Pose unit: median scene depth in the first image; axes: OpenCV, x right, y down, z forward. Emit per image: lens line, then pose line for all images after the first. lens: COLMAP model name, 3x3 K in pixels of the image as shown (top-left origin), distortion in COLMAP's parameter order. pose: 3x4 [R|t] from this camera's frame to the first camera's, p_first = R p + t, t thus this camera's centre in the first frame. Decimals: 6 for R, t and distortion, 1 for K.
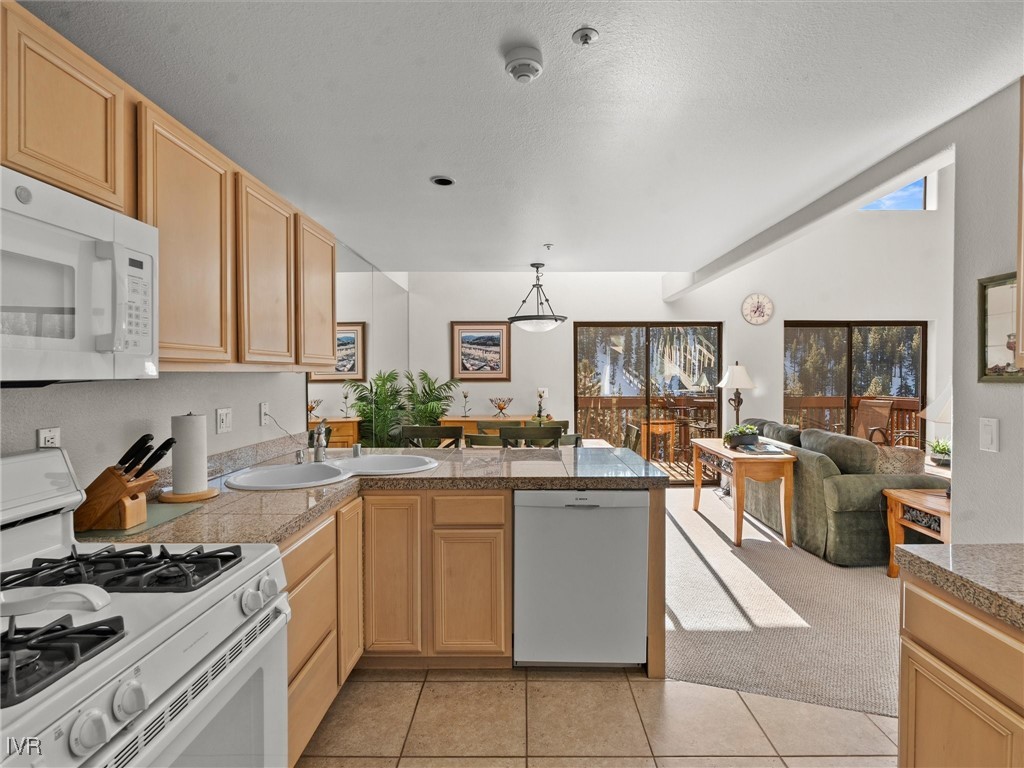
lens RADIAL K [[531.9, 0, 518.8], [0, 531.9, 383.4], [0, 0, 1]] dist [-0.001960, -0.000483]
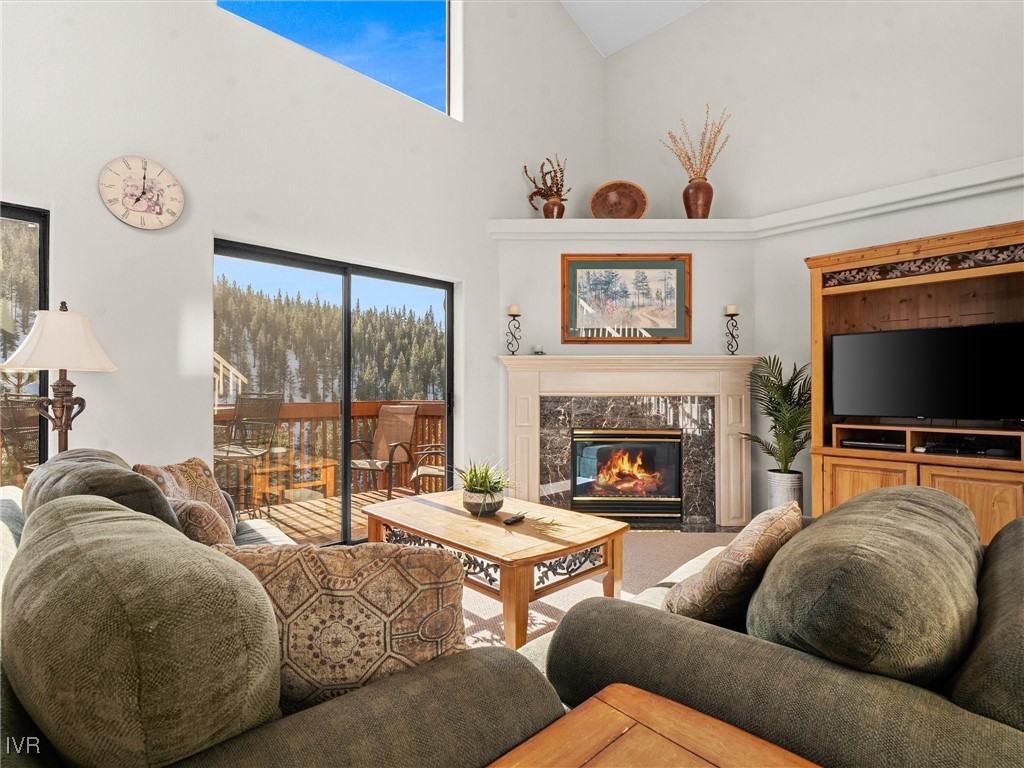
lens RADIAL K [[518.4, 0, 506.1], [0, 518.4, 384.8], [0, 0, 1]] dist [-0.000562, 0.000475]
pose [[0.723510, 0.008666, 0.690260, 0.372877], [0.012274, 0.999602, -0.025414, 0.031441], [-0.690205, 0.026859, 0.723115, 0.492538]]
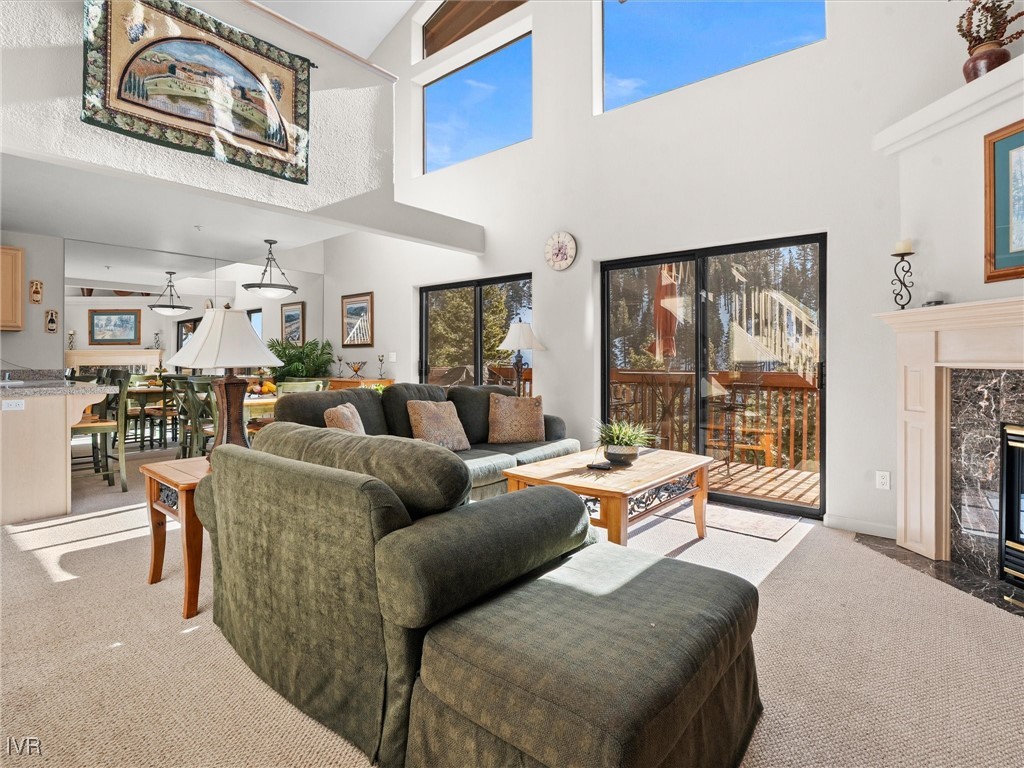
lens RADIAL K [[530.7, 0, 510.0], [0, 530.7, 359.5], [0, 0, 1]] dist [-0.000810, 0.001605]
pose [[0.759801, 0.001473, -0.650154, 0.909138], [-0.016136, 0.999732, -0.016592, 0.036038], [0.649956, 0.023098, 0.759621, 0.356506]]
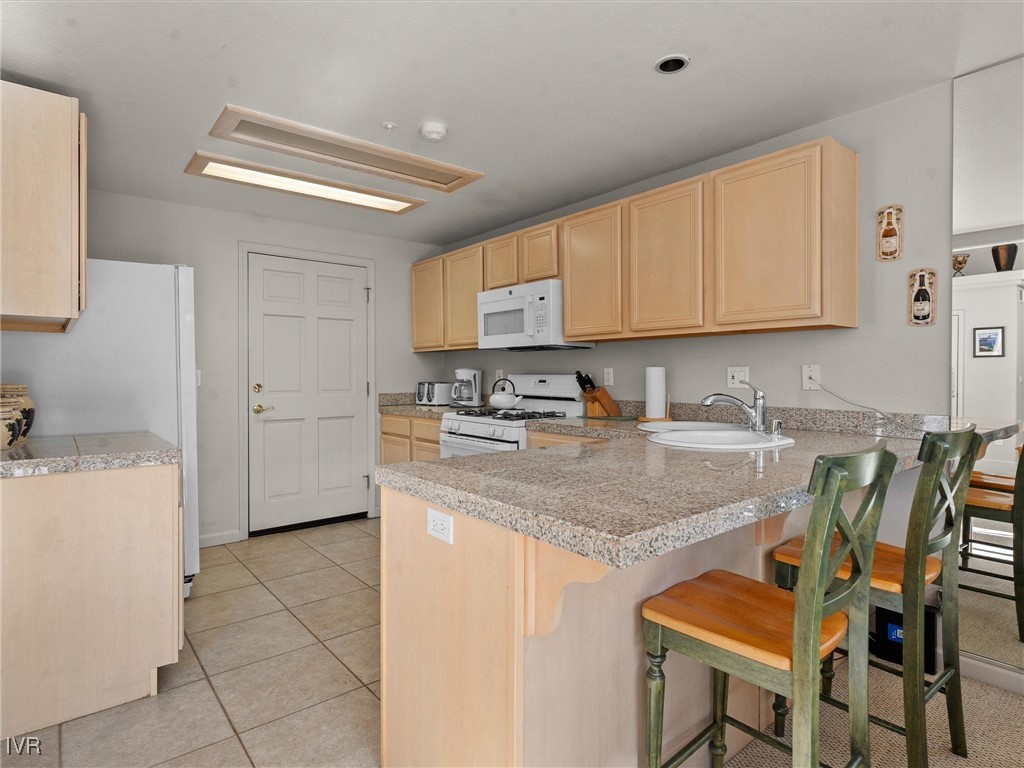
lens RADIAL K [[569.8, 0, 512.3], [0, 569.8, 372.6], [0, 0, 1]] dist [0.000207, 0.000147]
pose [[-0.772484, 0.010323, -0.634950, 0.236590], [-0.006647, 0.999682, 0.024340, 0.015006], [0.634999, 0.023022, -0.772169, 0.645158]]
